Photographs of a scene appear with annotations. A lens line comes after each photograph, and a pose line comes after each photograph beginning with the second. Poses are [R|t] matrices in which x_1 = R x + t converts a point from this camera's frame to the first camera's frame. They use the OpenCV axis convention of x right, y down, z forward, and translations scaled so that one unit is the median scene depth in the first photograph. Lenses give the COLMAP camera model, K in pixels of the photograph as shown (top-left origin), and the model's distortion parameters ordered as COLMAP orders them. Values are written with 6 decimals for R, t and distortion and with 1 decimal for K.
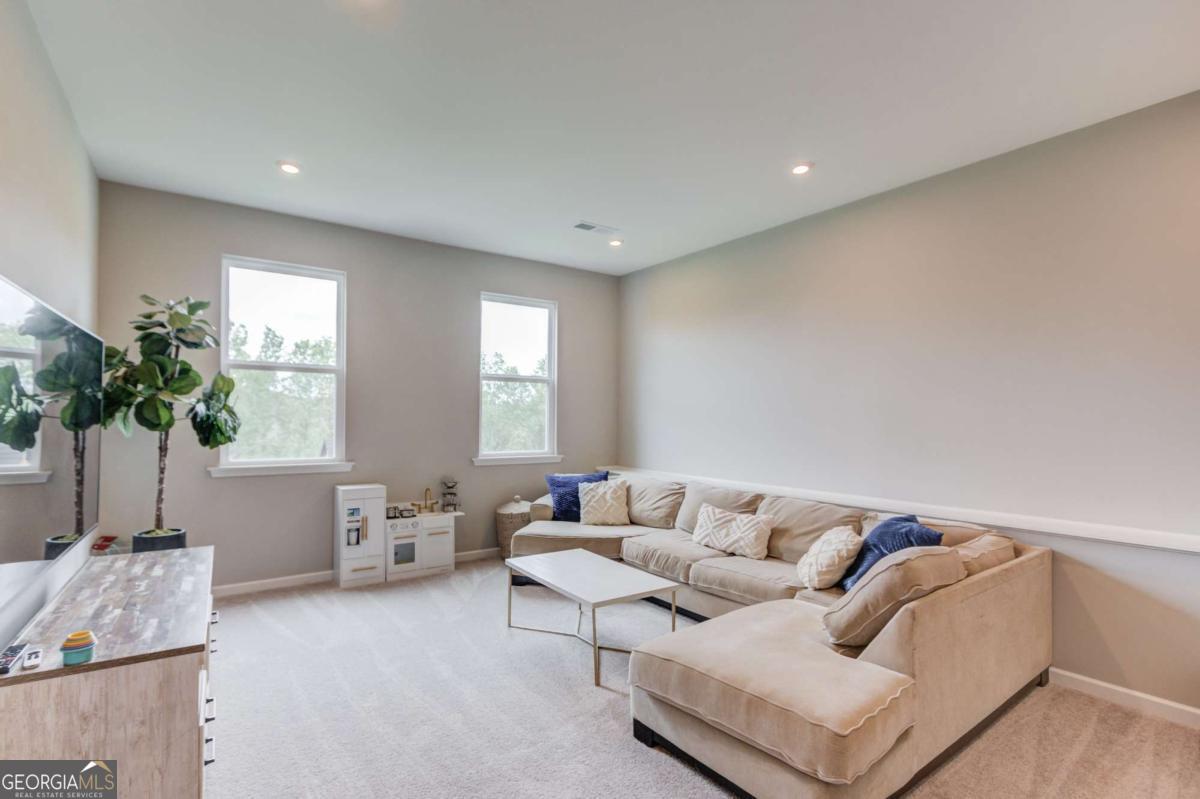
lens RADIAL K [[585.3, 0, 599.9], [0, 585.3, 411.4], [0, 0, 1]] dist [0.000344, -0.000016]
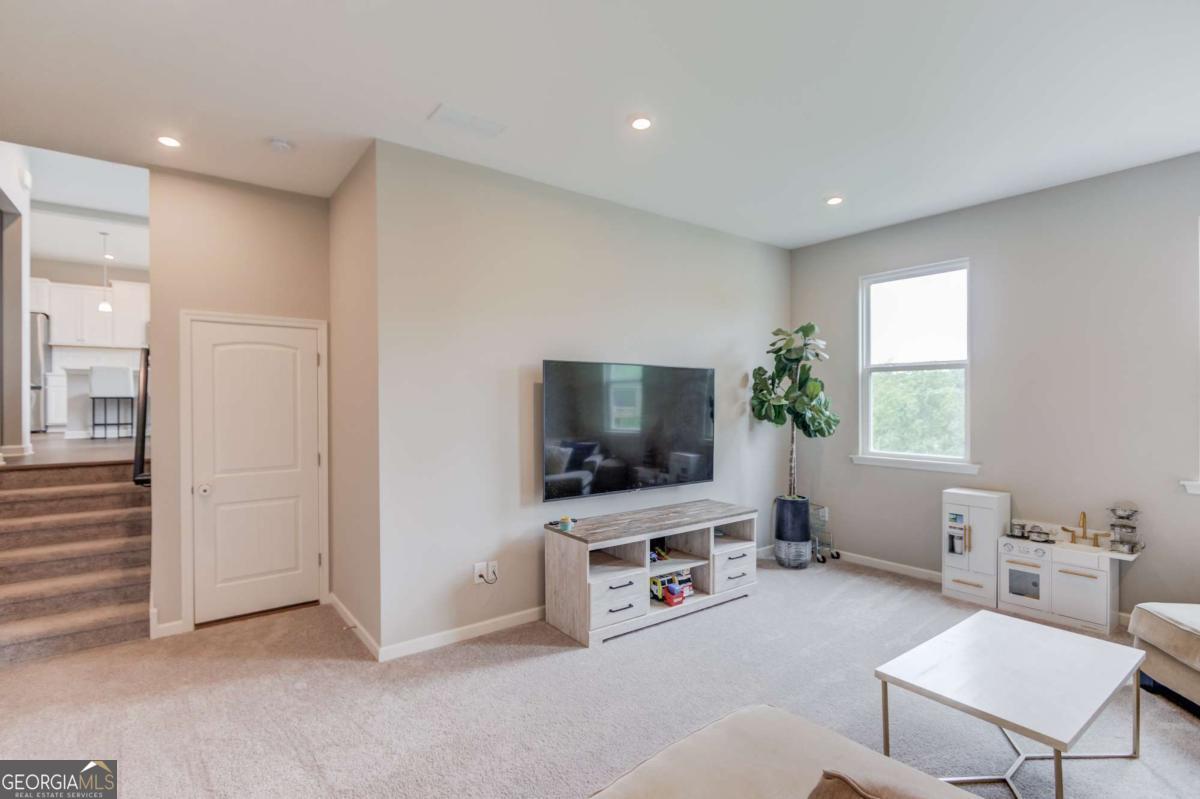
lens RADIAL K [[571.6, 0, 600.0], [0, 571.6, 399.5], [0, 0, 1]] dist [-0.000944, -0.000214]
pose [[0.014281, -0.015790, -0.999773, 0.460607], [0.008693, 0.999839, -0.015666, -0.005766], [0.999860, -0.008467, 0.014416, 0.408492]]
